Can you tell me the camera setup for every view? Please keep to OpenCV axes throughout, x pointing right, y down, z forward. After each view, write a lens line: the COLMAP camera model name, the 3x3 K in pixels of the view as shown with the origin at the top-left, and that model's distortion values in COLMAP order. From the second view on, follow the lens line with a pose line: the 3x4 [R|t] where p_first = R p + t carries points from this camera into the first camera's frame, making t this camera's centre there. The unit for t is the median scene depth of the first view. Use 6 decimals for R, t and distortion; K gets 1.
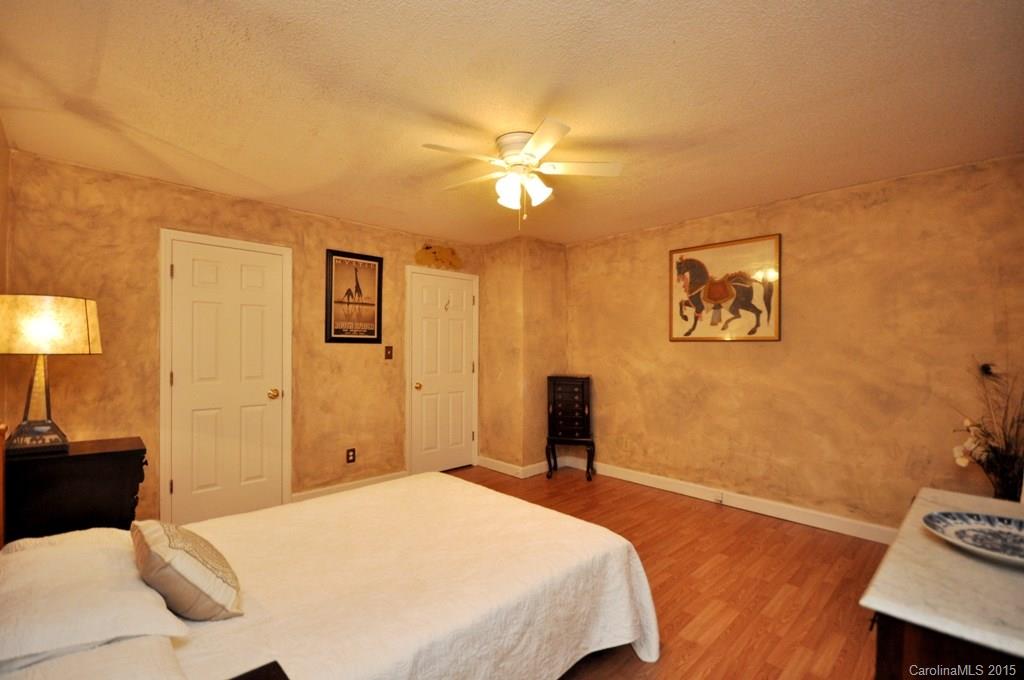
lens RADIAL K [[455.3, 0, 515.4], [0, 455.3, 347.7], [0, 0, 1]] dist [0.000973, 0.000304]
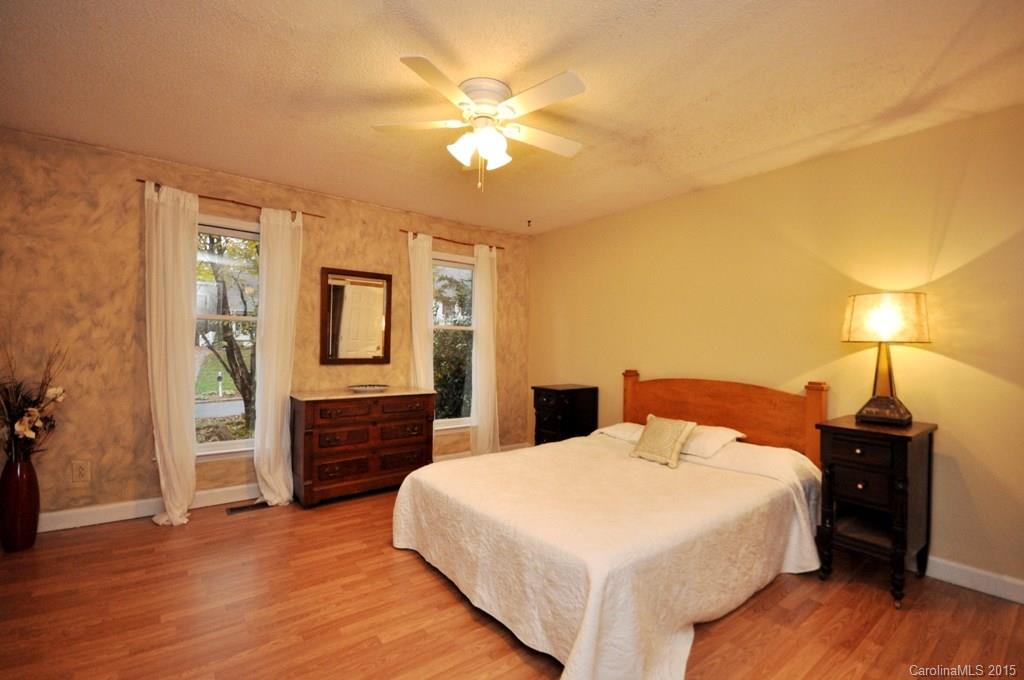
lens RADIAL K [[453.2, 0, 515.7], [0, 453.2, 346.4], [0, 0, 1]] dist [-0.002605, -0.000747]
pose [[-0.992828, -0.024608, 0.116992, -0.103891], [-0.025316, 0.999669, -0.004570, 0.028098], [-0.116841, -0.007499, -0.993122, 1.179249]]
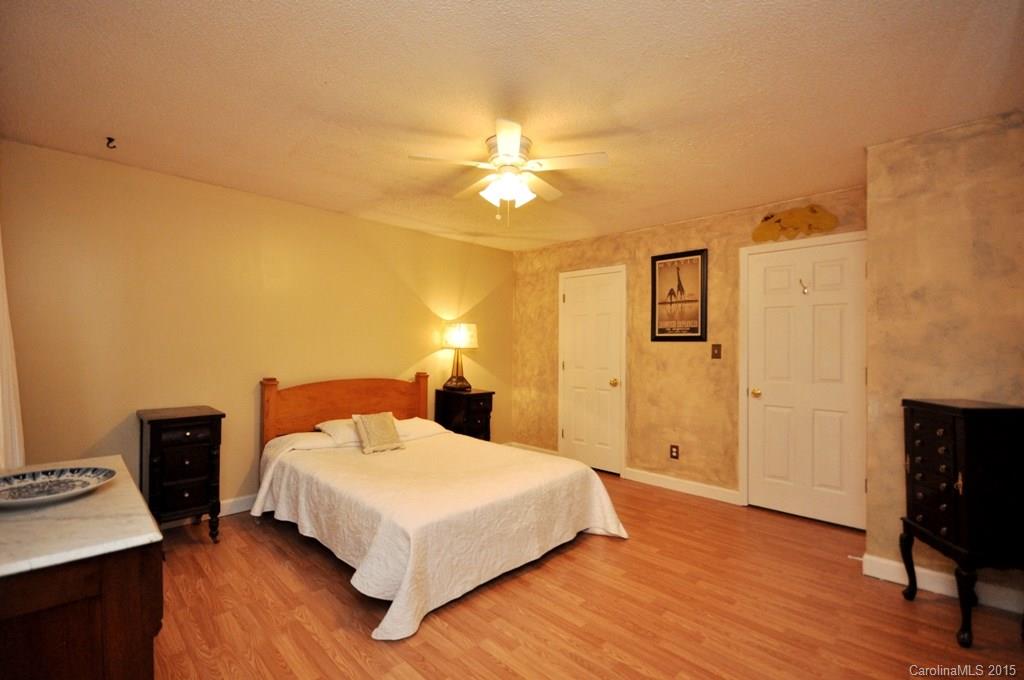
lens RADIAL K [[455.3, 0, 515.4], [0, 455.3, 347.7], [0, 0, 1]] dist [0.000973, 0.000304]
pose [[0.025297, -0.003872, -0.999672, 0.661952], [-0.004855, 0.999980, -0.003996, 0.009702], [0.999668, 0.004955, 0.025278, 0.628251]]
